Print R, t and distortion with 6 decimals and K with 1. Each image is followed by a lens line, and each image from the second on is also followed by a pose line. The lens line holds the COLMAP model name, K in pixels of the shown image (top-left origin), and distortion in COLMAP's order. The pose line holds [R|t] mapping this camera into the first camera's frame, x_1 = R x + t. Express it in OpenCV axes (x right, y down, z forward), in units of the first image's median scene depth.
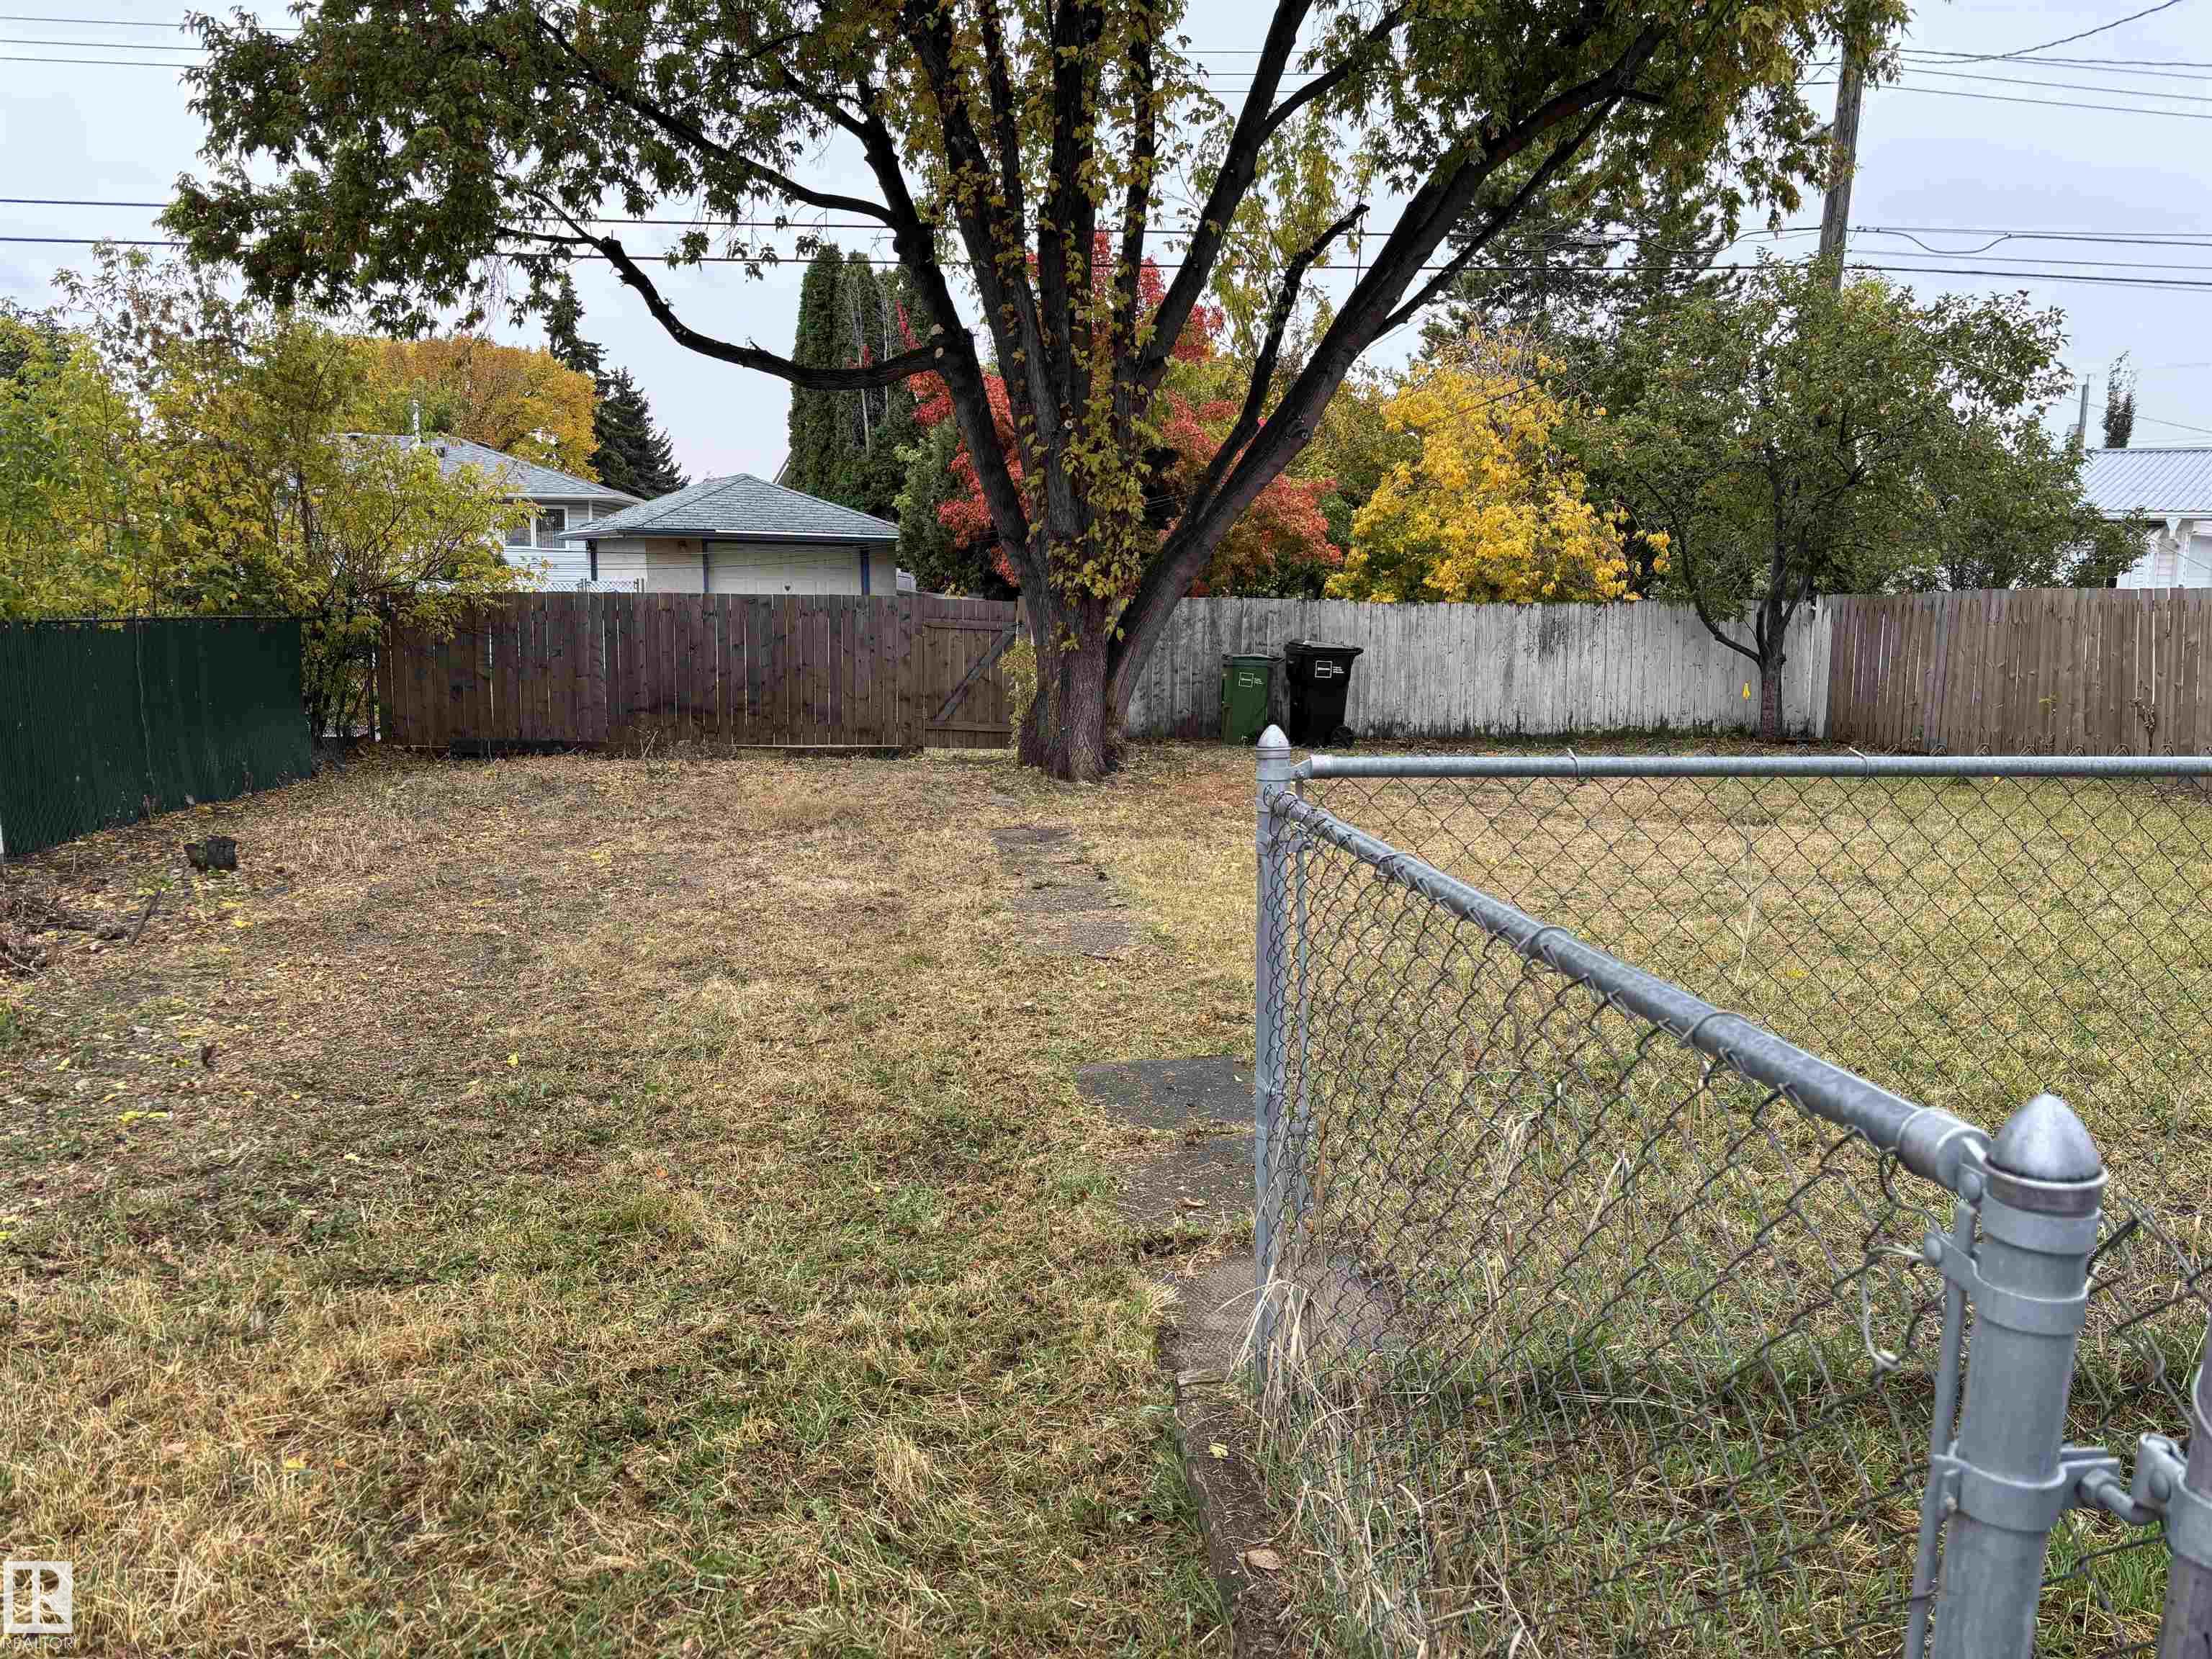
lens RADIAL K [[1671.7, 0, 1108.2], [0, 1671.7, 829.4], [0, 0, 1]] dist [0.027627, -0.019275]
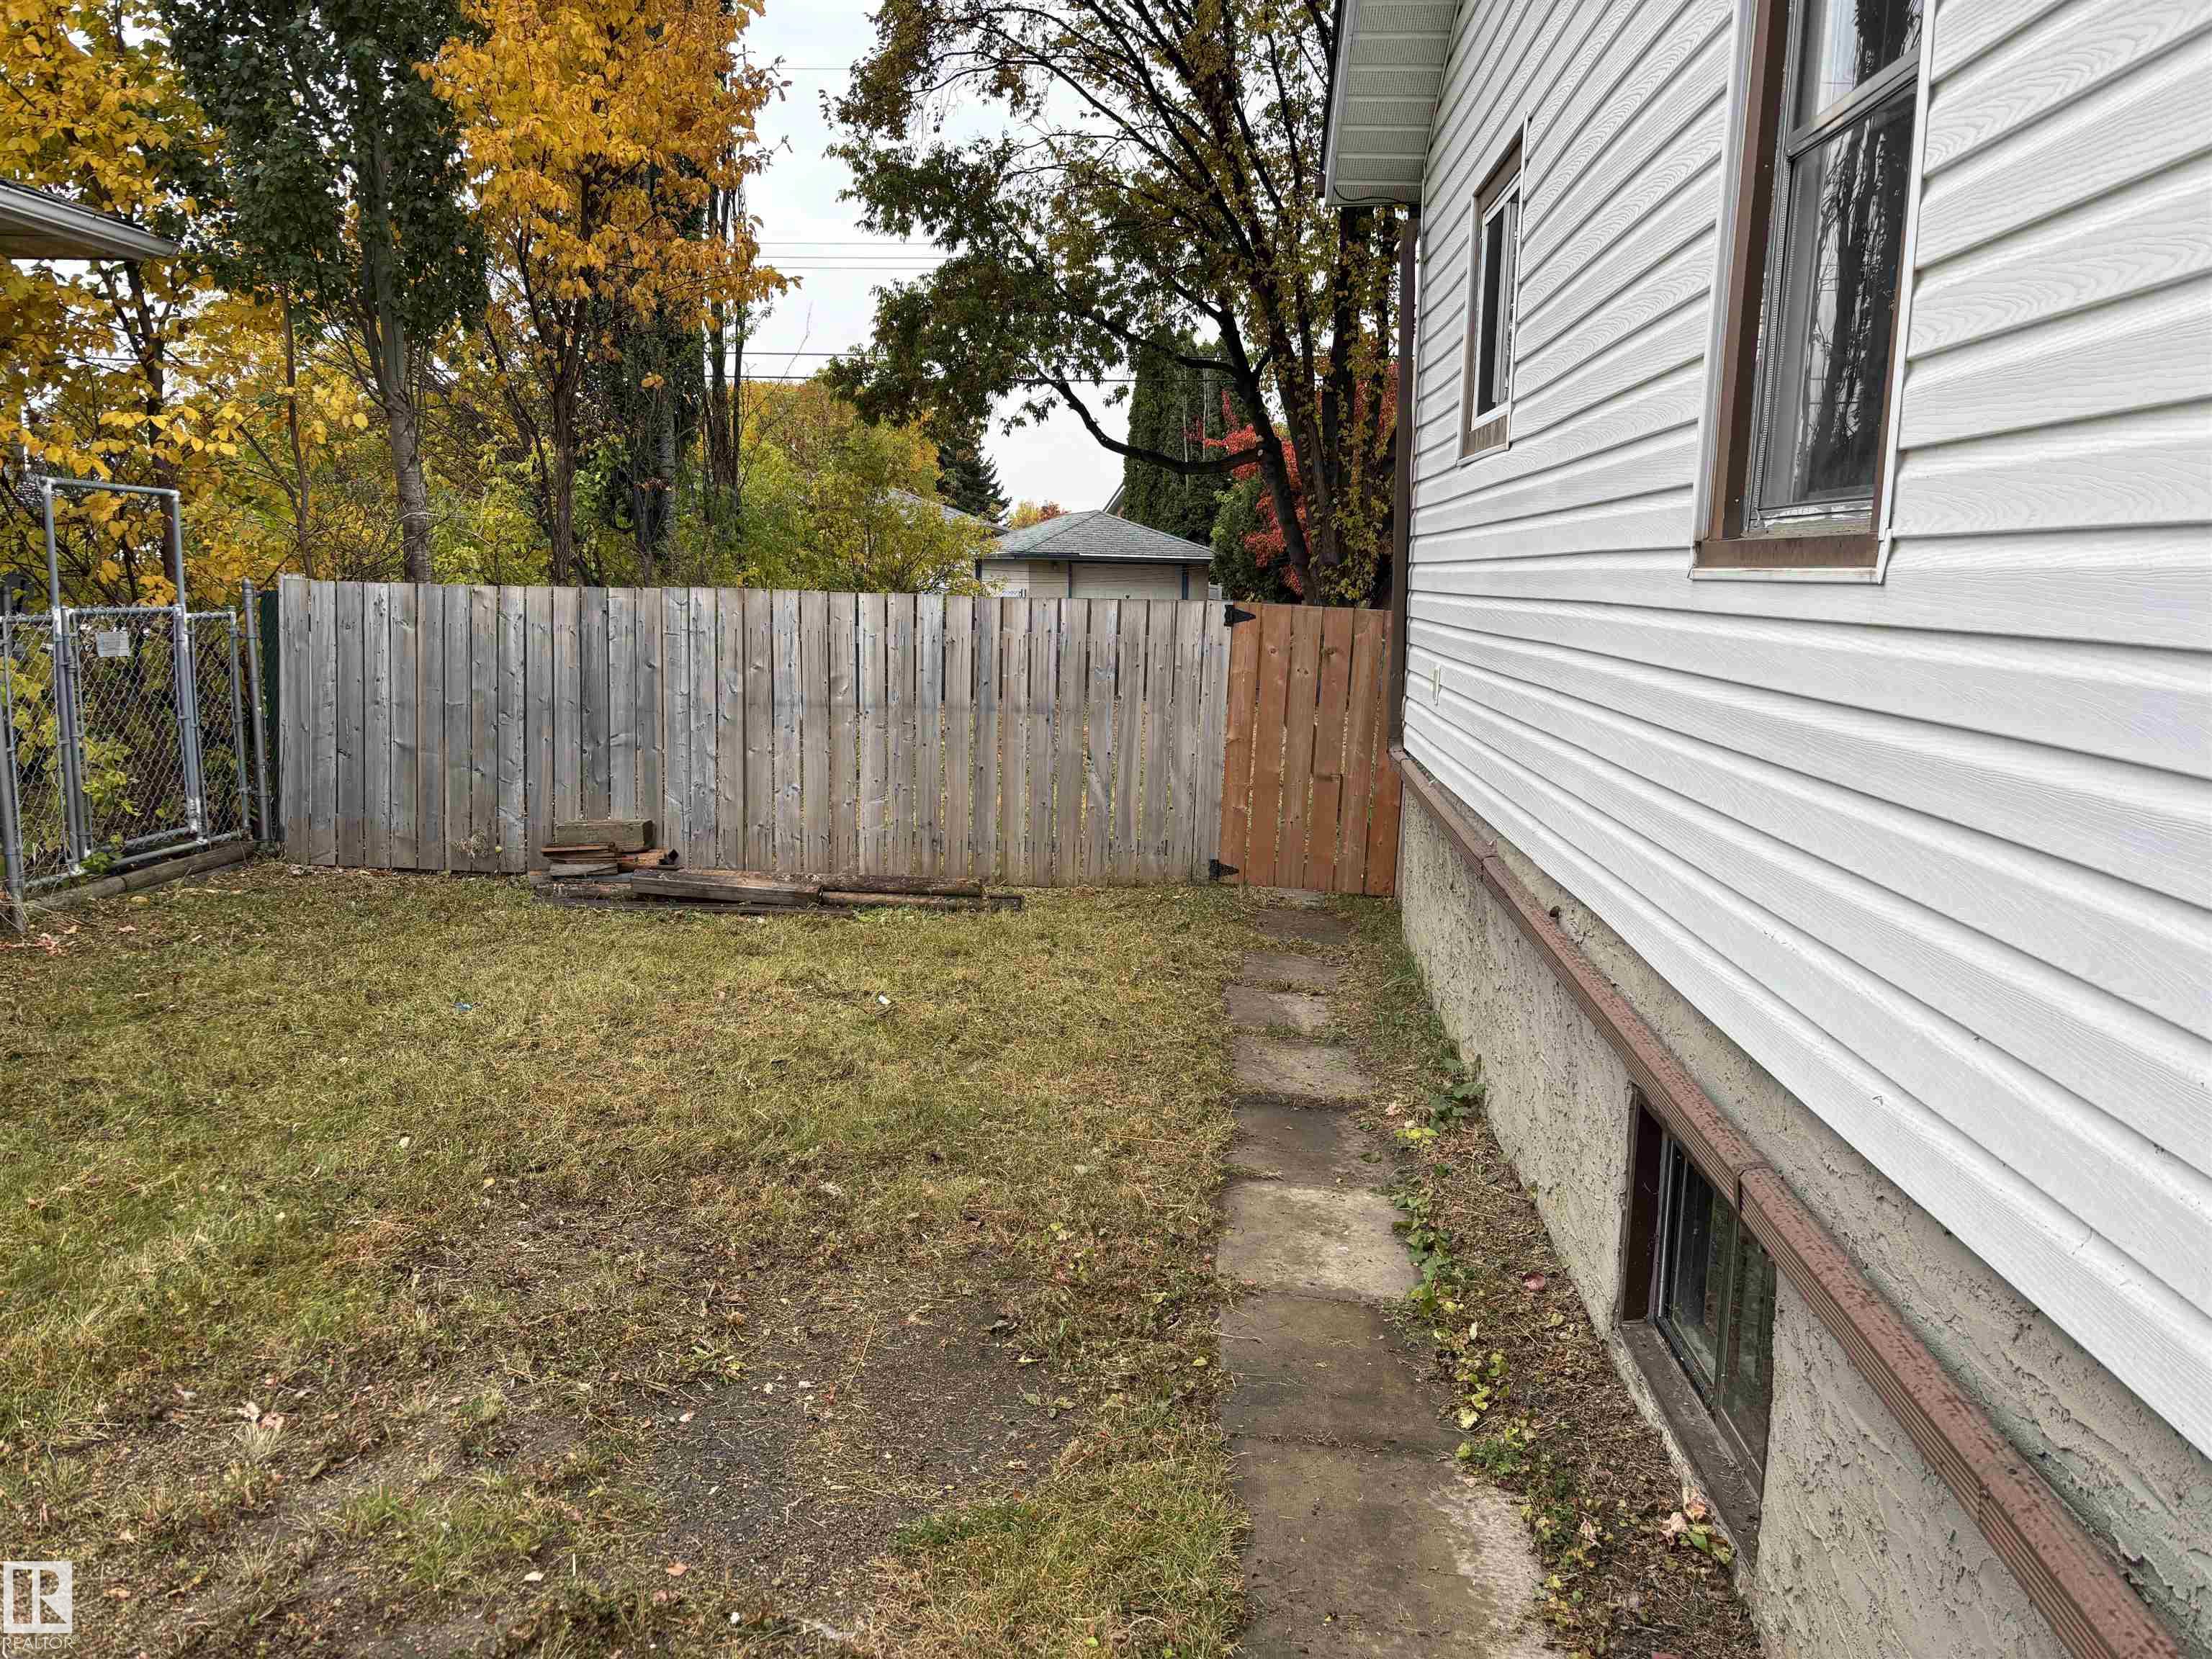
lens RADIAL K [[1671.7, 0, 1088.4], [0, 1671.7, 835.3], [0, 0, 1]] dist [0.027627, -0.019275]
pose [[0.983958, 0.034652, -0.175003, 0.029938], [-0.035378, 0.999373, -0.001033, 0.087770], [0.174857, 0.007208, 0.984567, -0.567377]]
